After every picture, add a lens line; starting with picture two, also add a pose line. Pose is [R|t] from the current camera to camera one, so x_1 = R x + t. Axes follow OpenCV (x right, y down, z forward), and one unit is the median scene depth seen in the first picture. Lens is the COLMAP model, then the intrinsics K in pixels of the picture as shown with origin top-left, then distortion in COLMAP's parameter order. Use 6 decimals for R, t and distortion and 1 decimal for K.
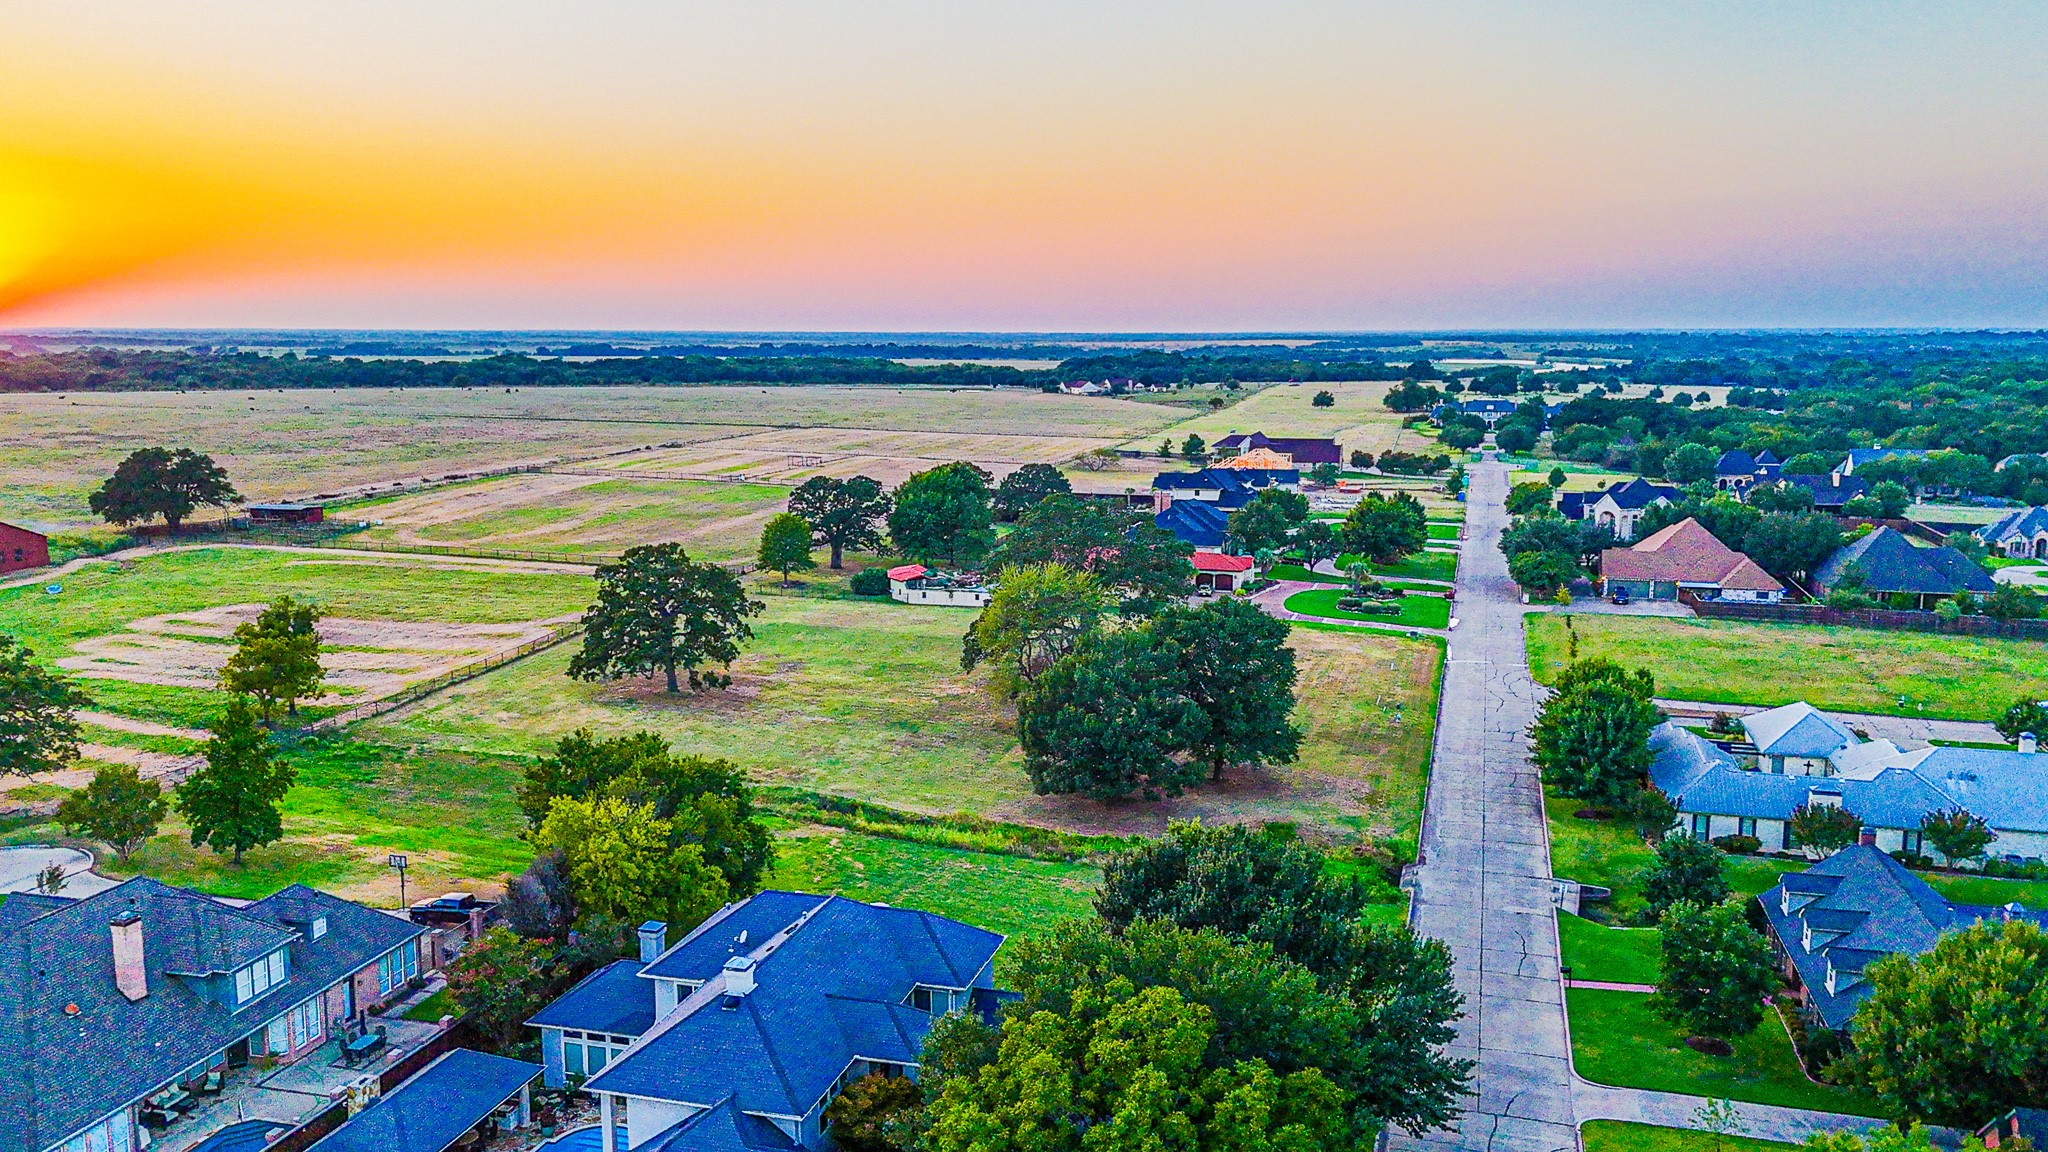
lens RADIAL K [[1571.6, 0, 1024.0], [0, 1571.6, 576.0], [0, 0, 1]] dist [0.067520, -0.060856]
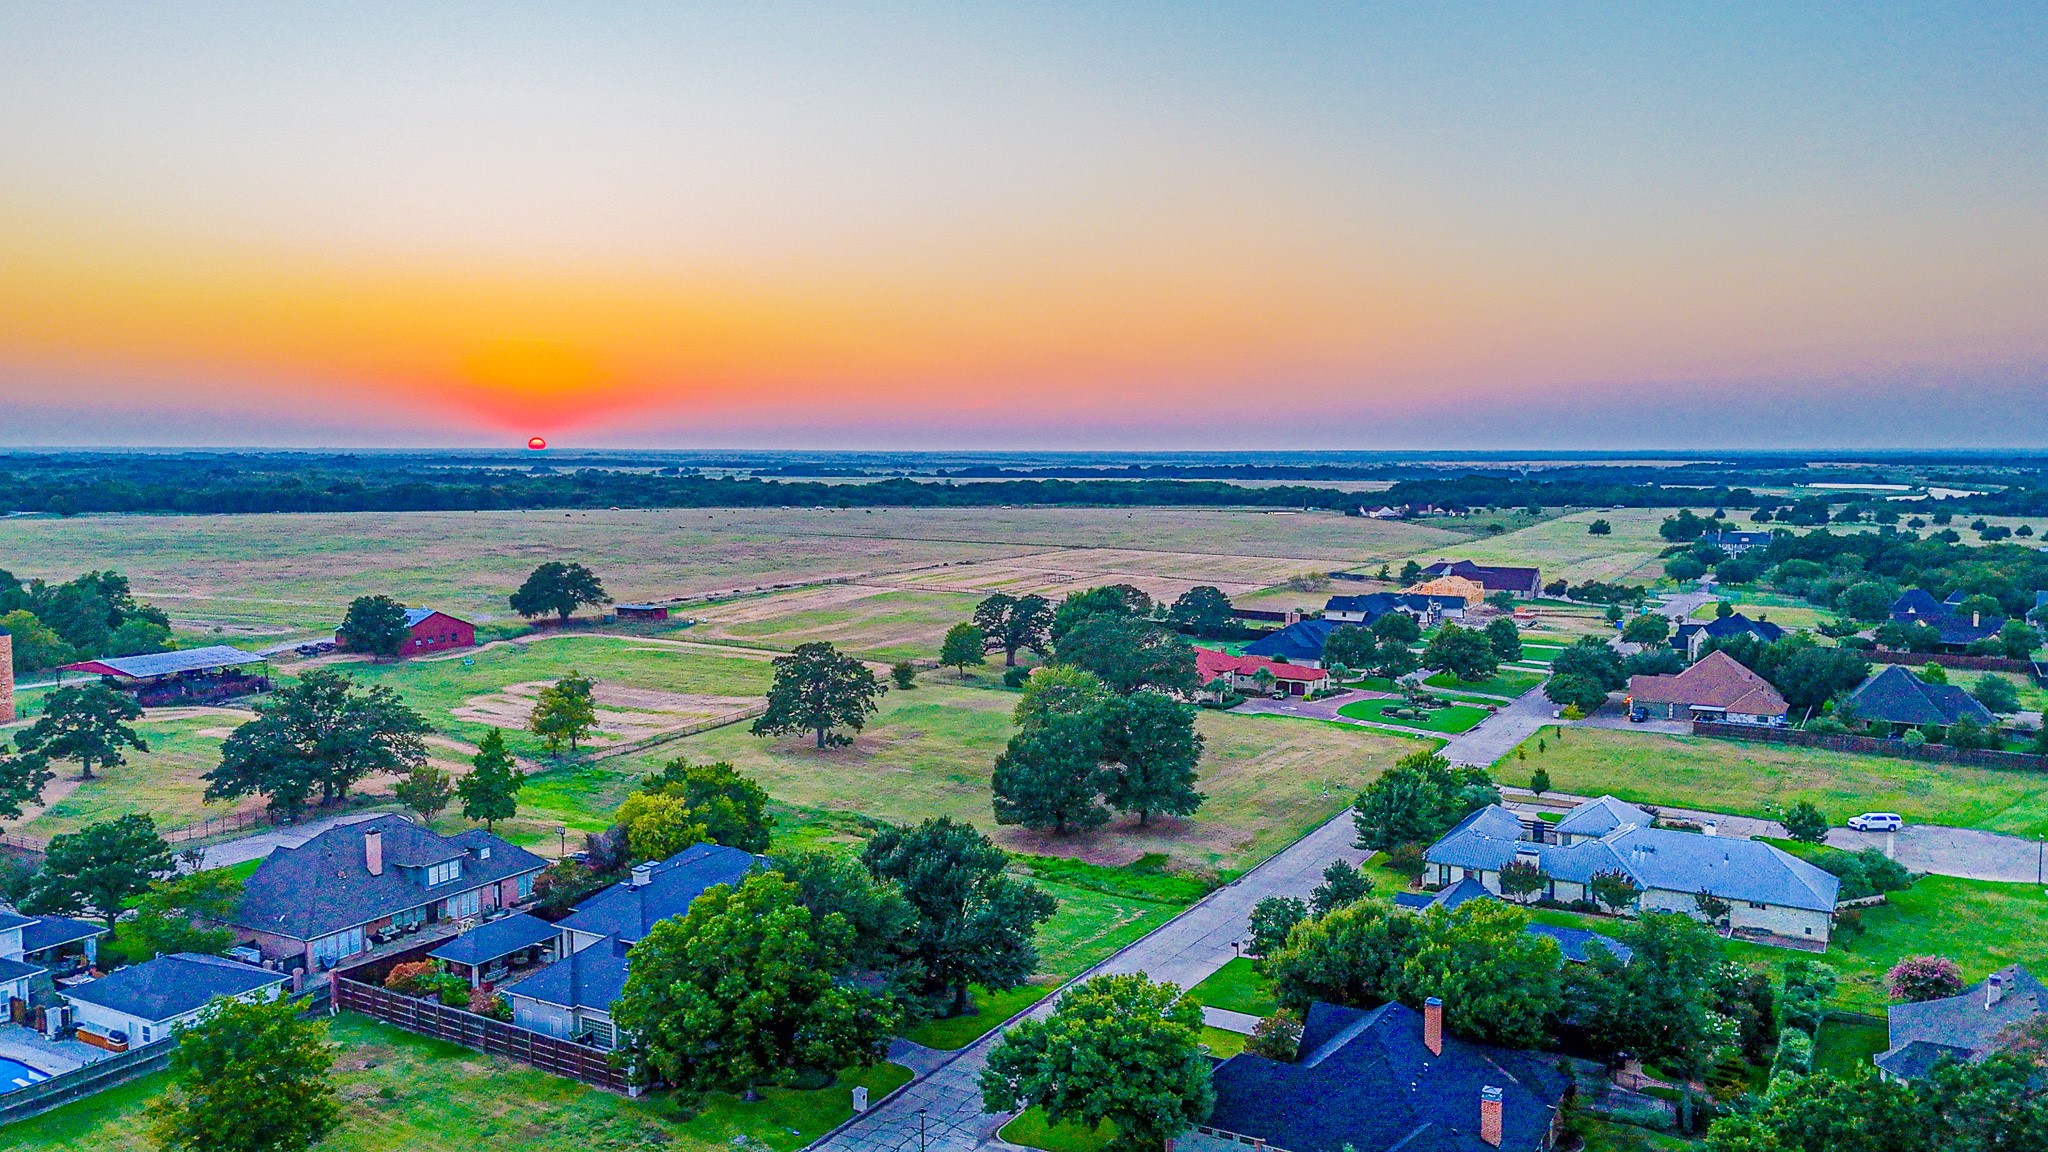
lens RADIAL K [[1485.4, 0, 1024.0], [0, 1485.4, 576.0], [0, 0, 1]] dist [0.106189, -0.158298]
pose [[0.969331, 0.020892, -0.244869, 0.238569], [-0.037932, 0.997159, -0.065080, 0.000086], [0.242814, 0.072372, 0.967369, -0.218090]]
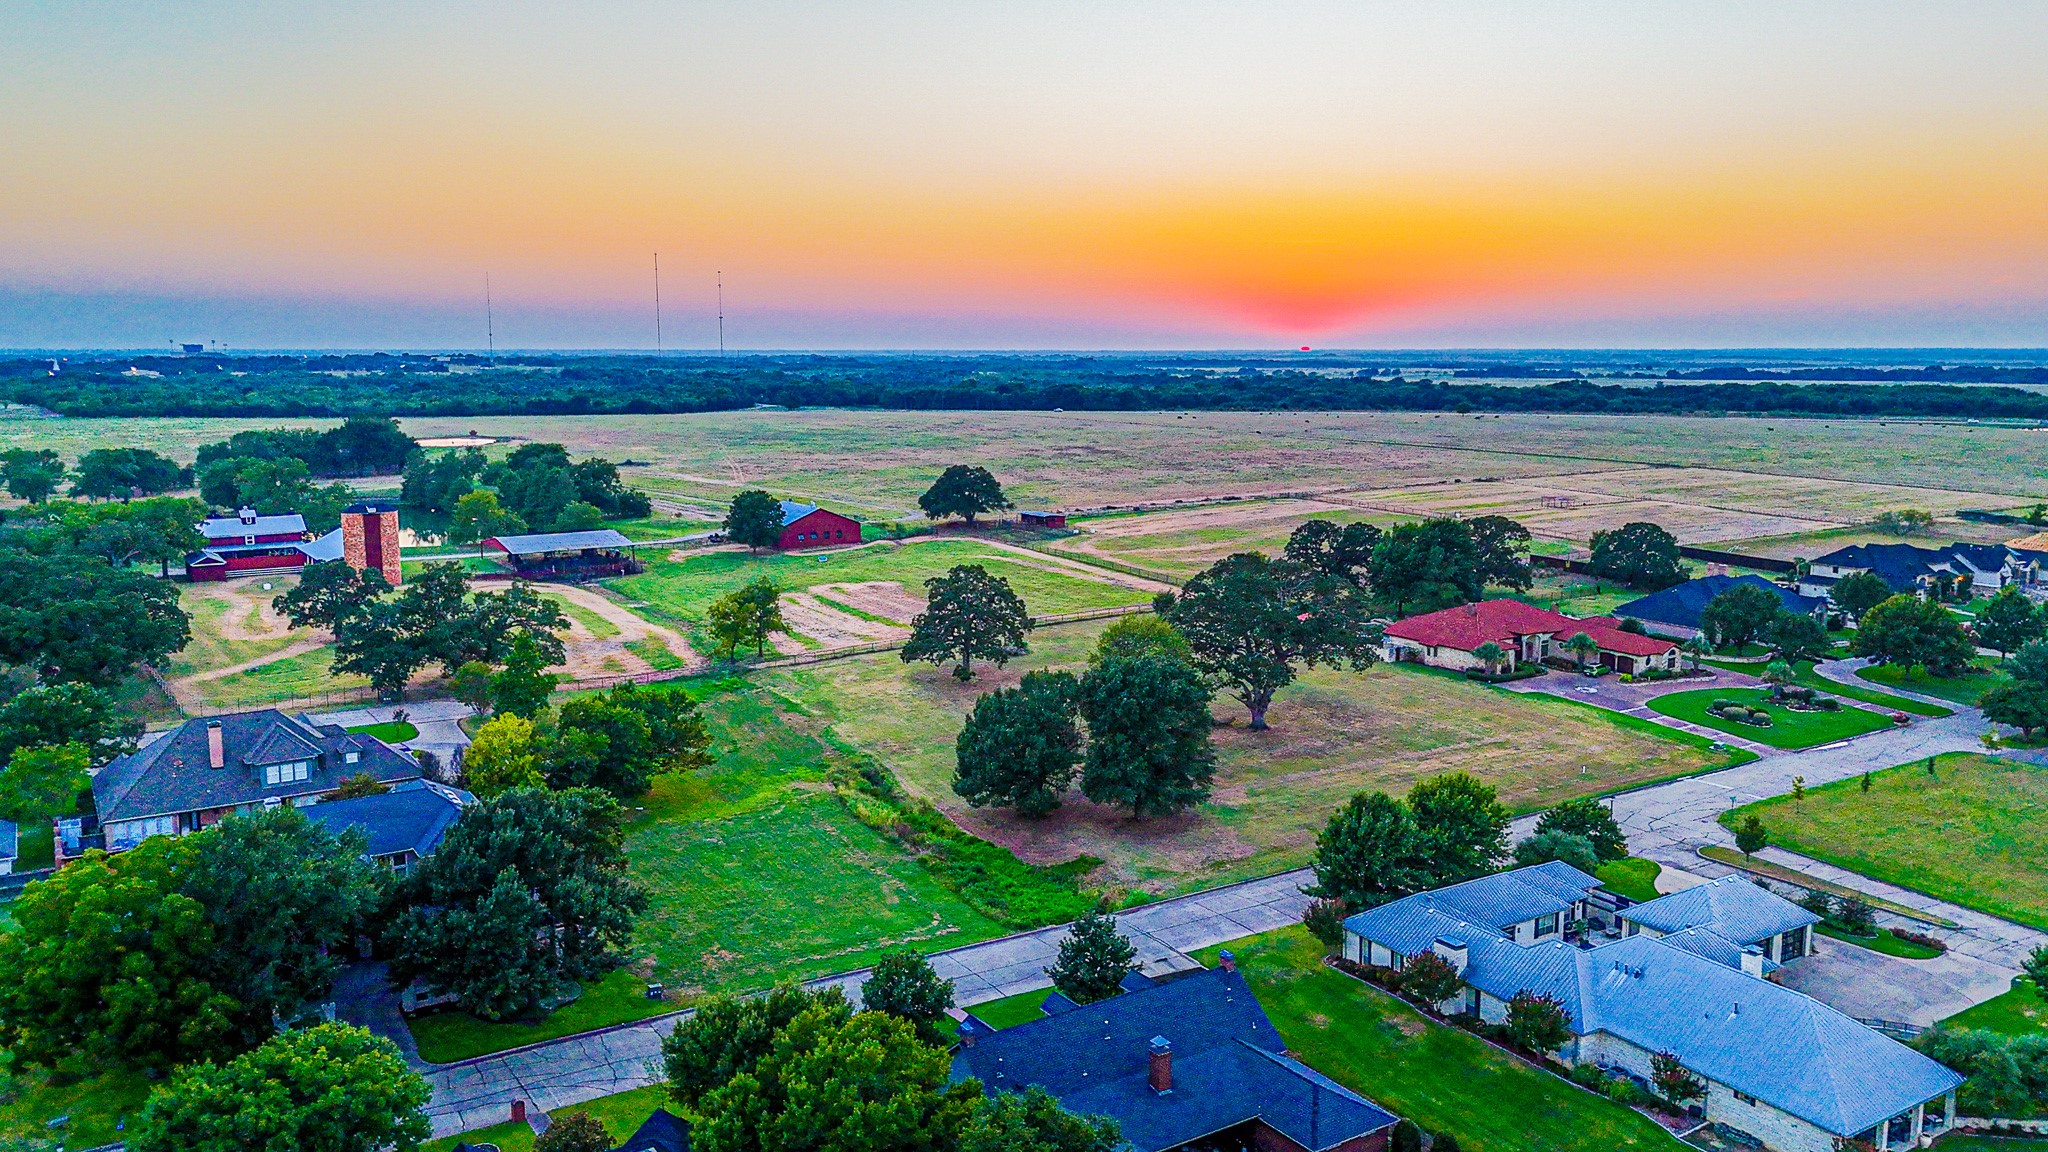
lens RADIAL K [[1503.5, 0, 1029.1], [0, 1503.5, 569.2], [0, 0, 1]] dist [0.073711, -0.078113]
pose [[0.746076, 0.096315, -0.658858, 0.532104], [-0.103112, 0.994259, 0.028584, -0.049158], [0.657829, 0.046611, 0.751724, 0.096720]]
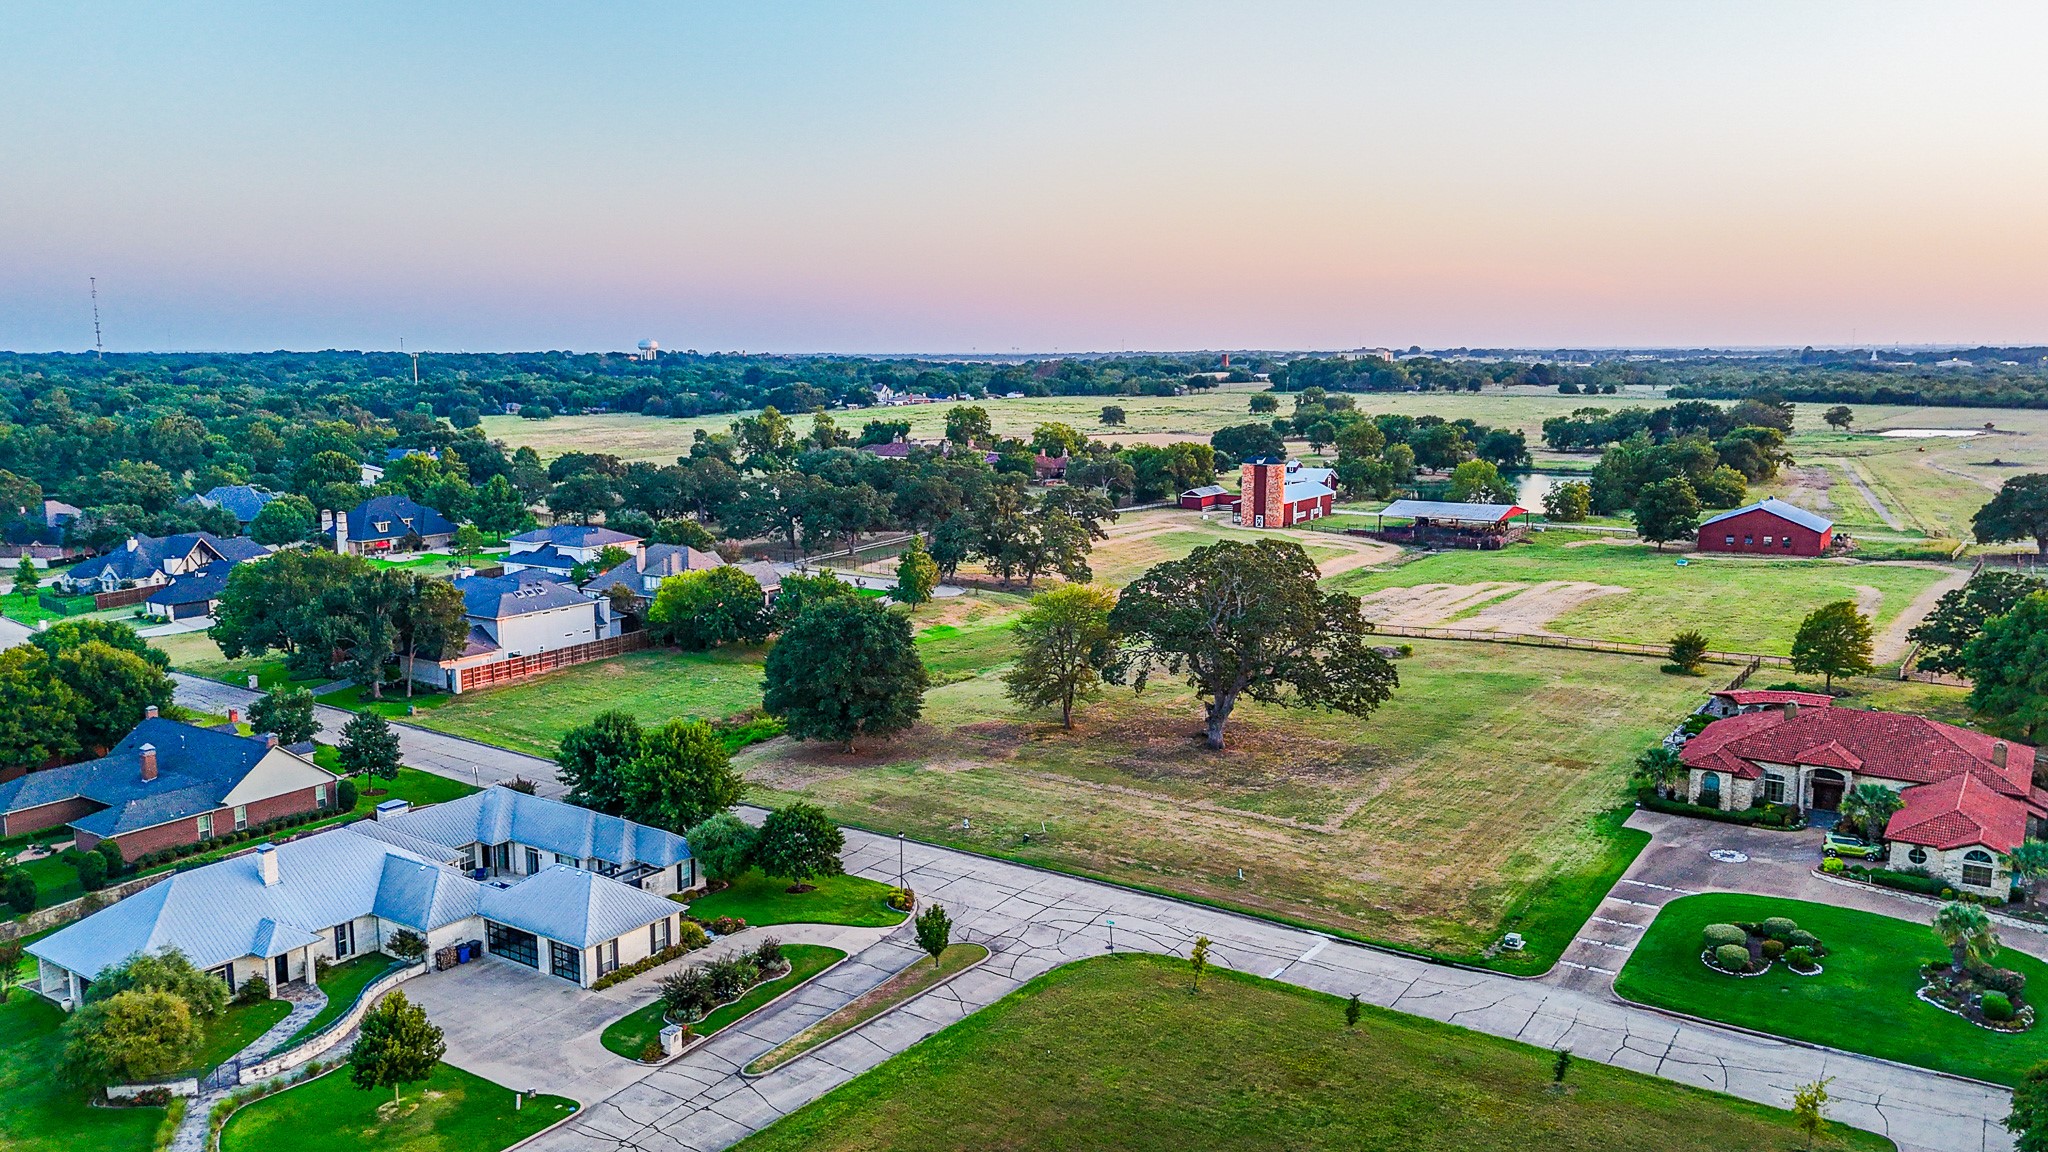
lens RADIAL K [[1485.4, 0, 1024.0], [0, 1485.4, 576.0], [0, 0, 1]] dist [0.106189, -0.158298]
pose [[-0.308396, 0.145124, -0.940123, 0.785244], [-0.141947, 0.970209, 0.196332, -0.165227], [0.940608, 0.193996, -0.278609, 0.996274]]
